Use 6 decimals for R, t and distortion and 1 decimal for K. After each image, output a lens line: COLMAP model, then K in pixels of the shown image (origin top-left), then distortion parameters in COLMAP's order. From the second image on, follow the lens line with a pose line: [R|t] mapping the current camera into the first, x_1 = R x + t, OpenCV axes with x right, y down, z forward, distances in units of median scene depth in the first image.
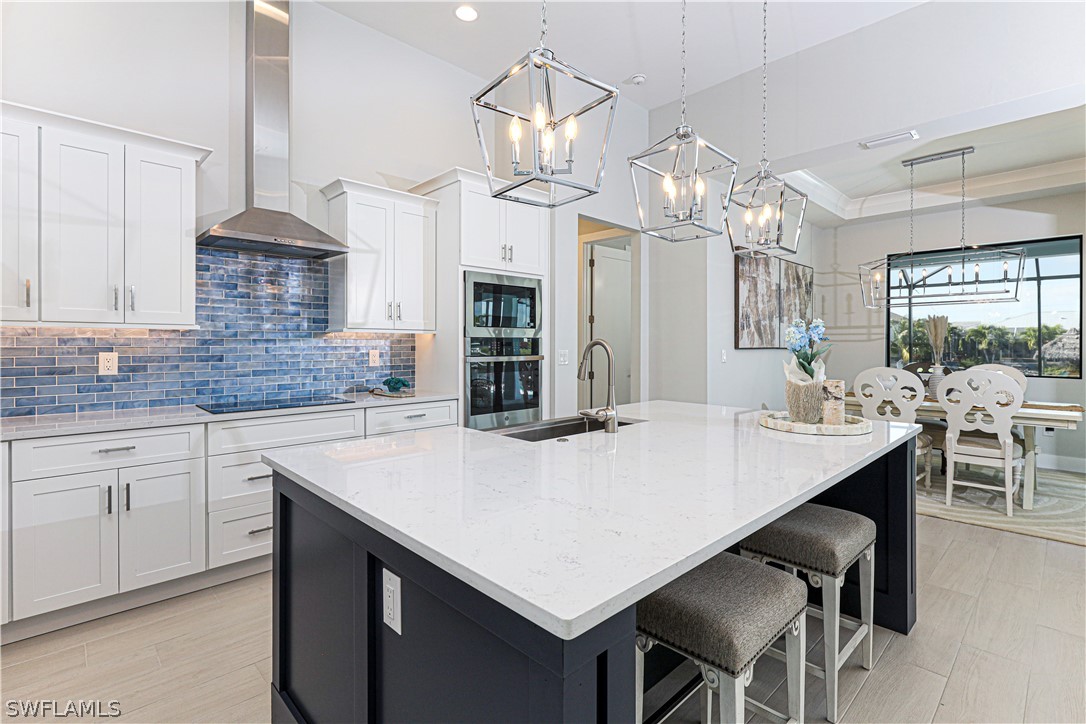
lens RADIAL K [[496.7, 0, 543.0], [0, 496.7, 356.1], [0, 0, 1]] dist [-0.001208, 0.000087]
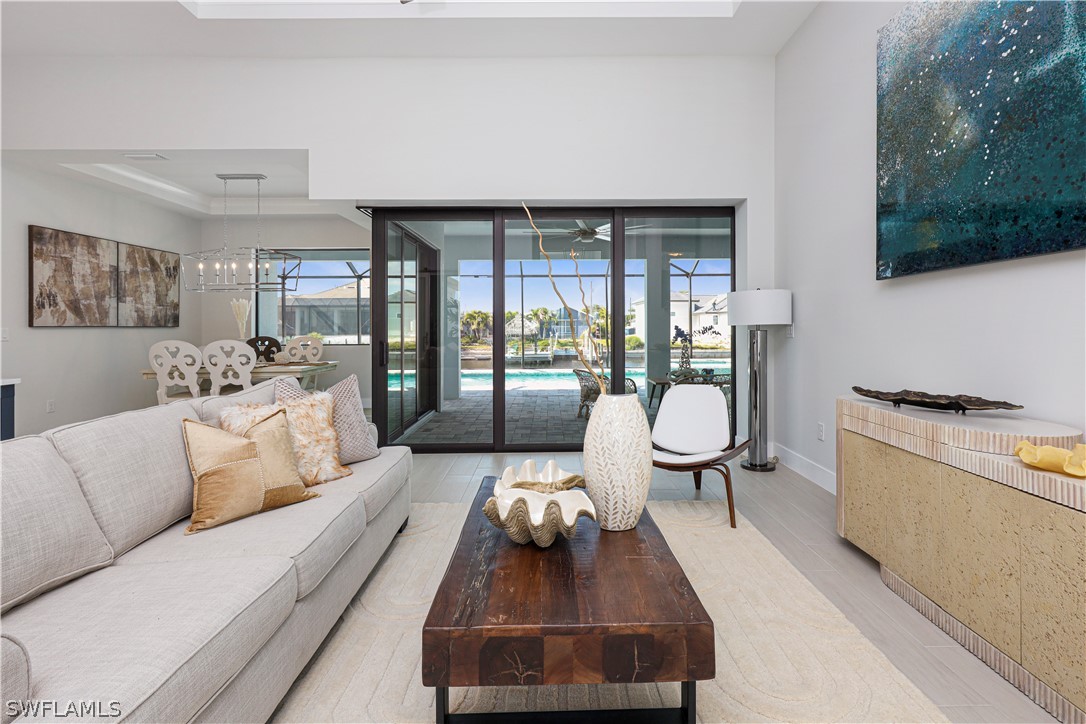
lens RADIAL K [[509.3, 0, 549.9], [0, 509.3, 325.5], [0, 0, 1]] dist [0.001431, 0.000621]
pose [[0.690926, -0.007546, 0.722886, 0.348129], [0.027143, 0.999511, -0.015509, 0.025165], [-0.722416, 0.030337, 0.690793, -0.441305]]
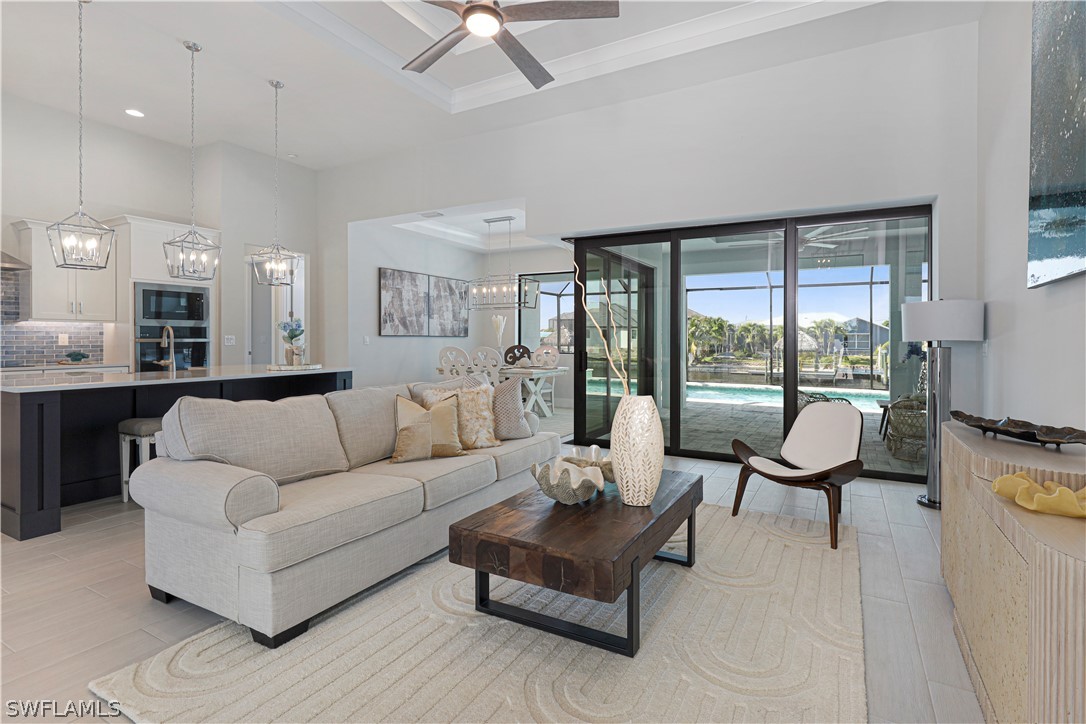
lens RADIAL K [[514.6, 0, 566.8], [0, 514.6, 346.7], [0, 0, 1]] dist [-0.000938, -0.000338]
pose [[0.955404, -0.002051, 0.295294, 0.444368], [0.004396, 0.999964, -0.007277, 0.030359], [-0.295269, 0.008251, 0.955379, -0.615787]]
